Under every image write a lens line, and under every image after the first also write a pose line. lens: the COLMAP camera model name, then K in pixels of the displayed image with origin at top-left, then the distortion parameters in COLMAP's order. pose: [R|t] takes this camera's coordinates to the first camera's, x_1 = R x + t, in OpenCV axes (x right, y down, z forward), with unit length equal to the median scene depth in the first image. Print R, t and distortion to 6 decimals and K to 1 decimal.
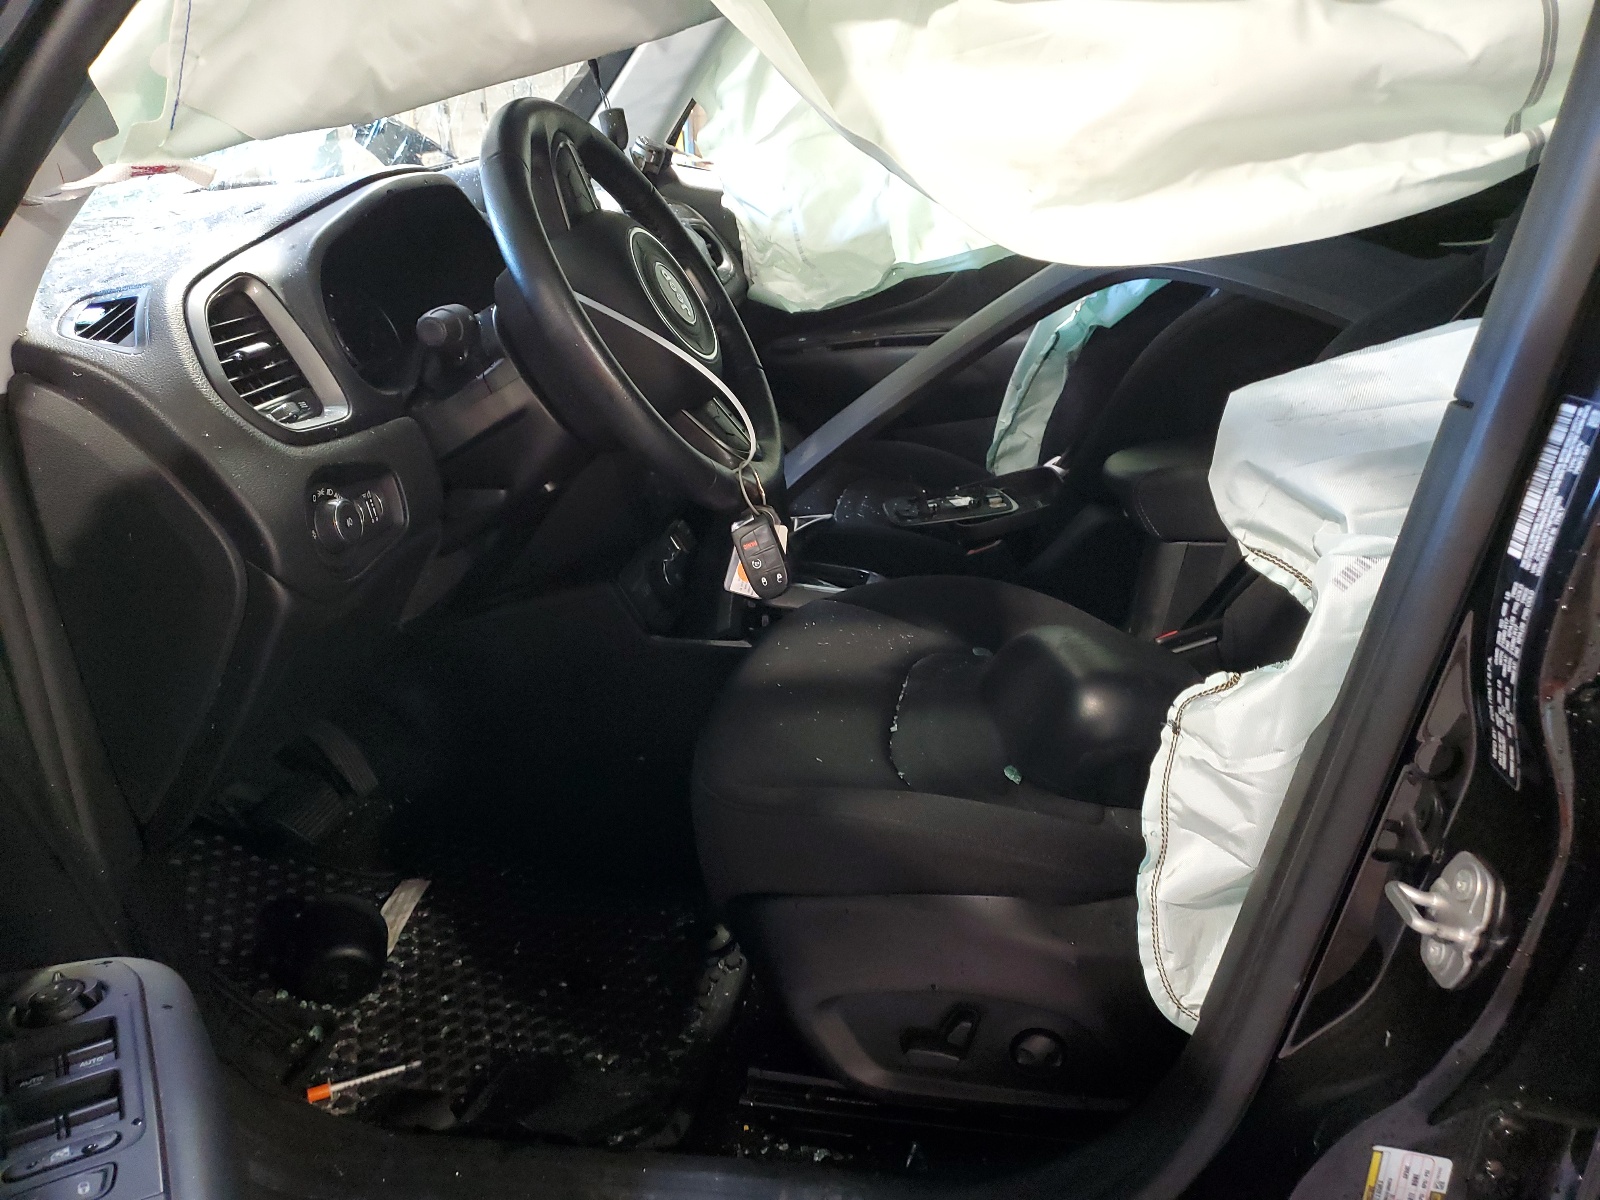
lens RADIAL K [[1303.8, 0, 838.6], [0, 1303.8, 594.0], [0, 0, 1]] dist [0.094054, -0.201617]
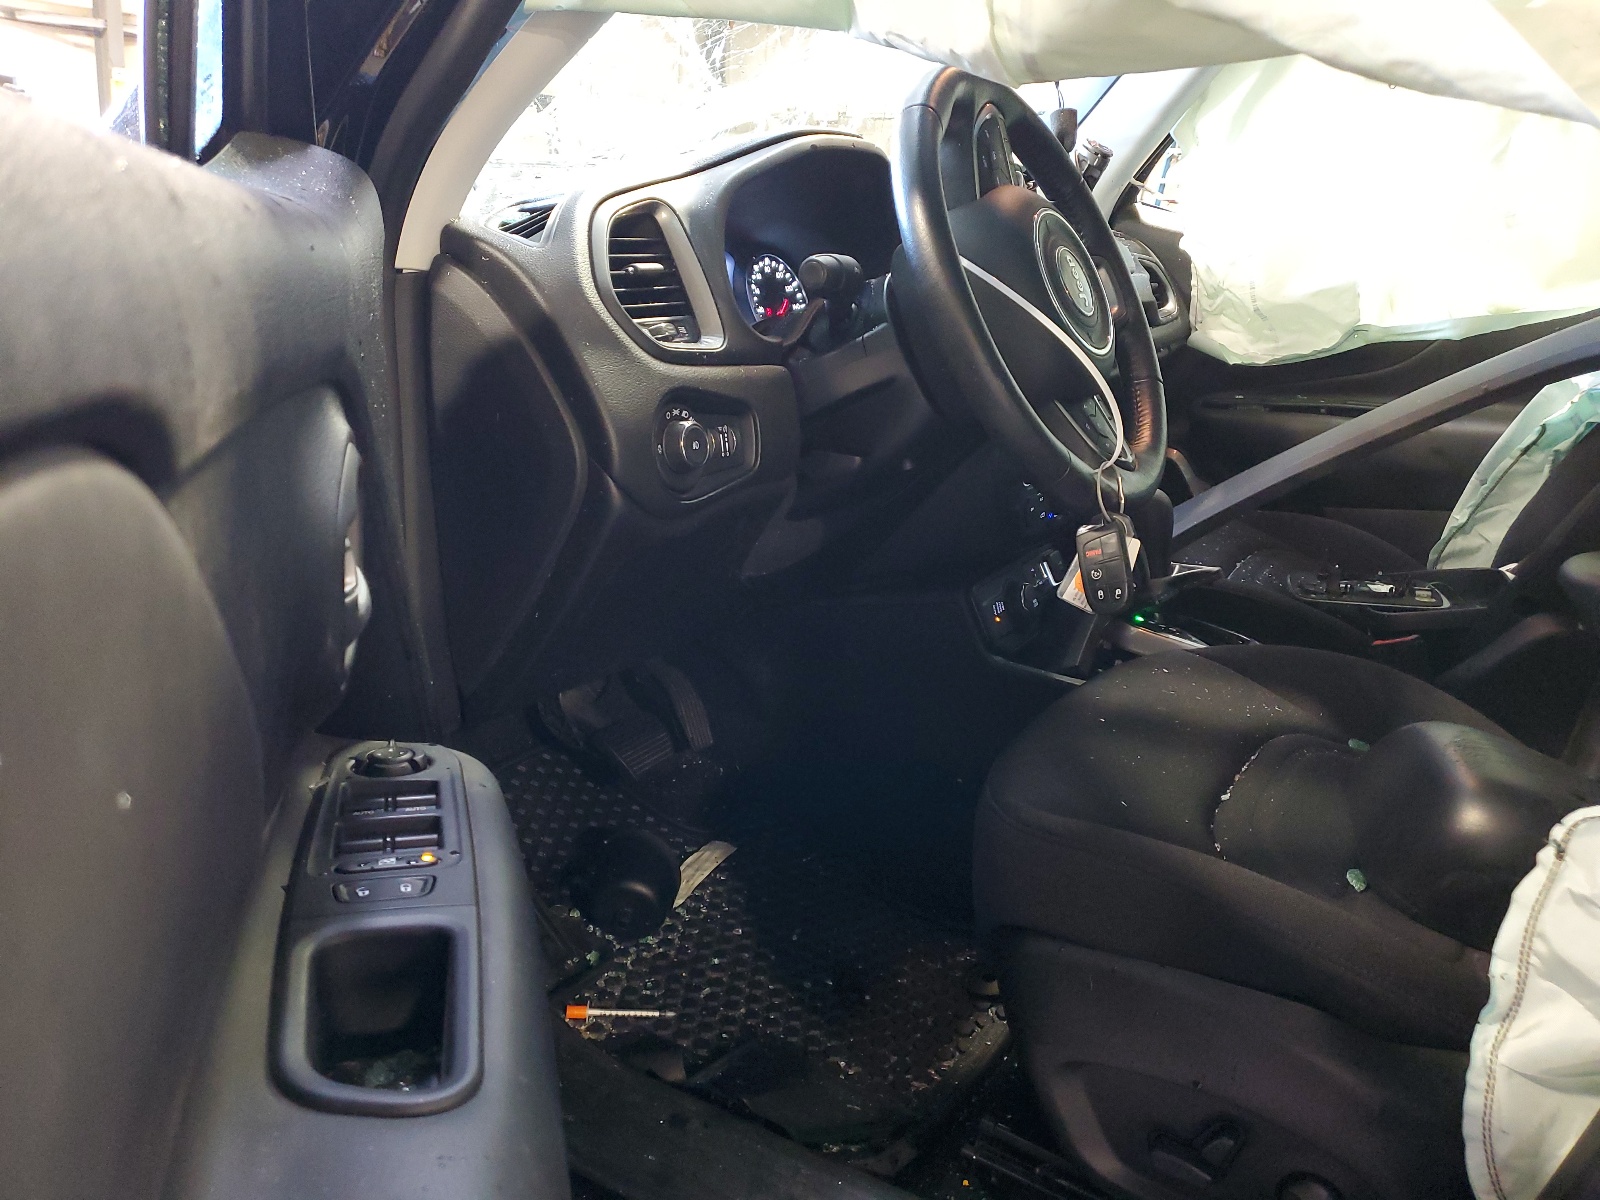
lens RADIAL K [[1303.8, 0, 838.6], [0, 1303.8, 594.0], [0, 0, 1]] dist [0.094054, -0.201617]
pose [[0.925795, 0.186420, -0.328865, 0.066790], [-0.209102, 0.977279, -0.034669, 0.054715], [0.314930, 0.100863, 0.943740, 0.070076]]
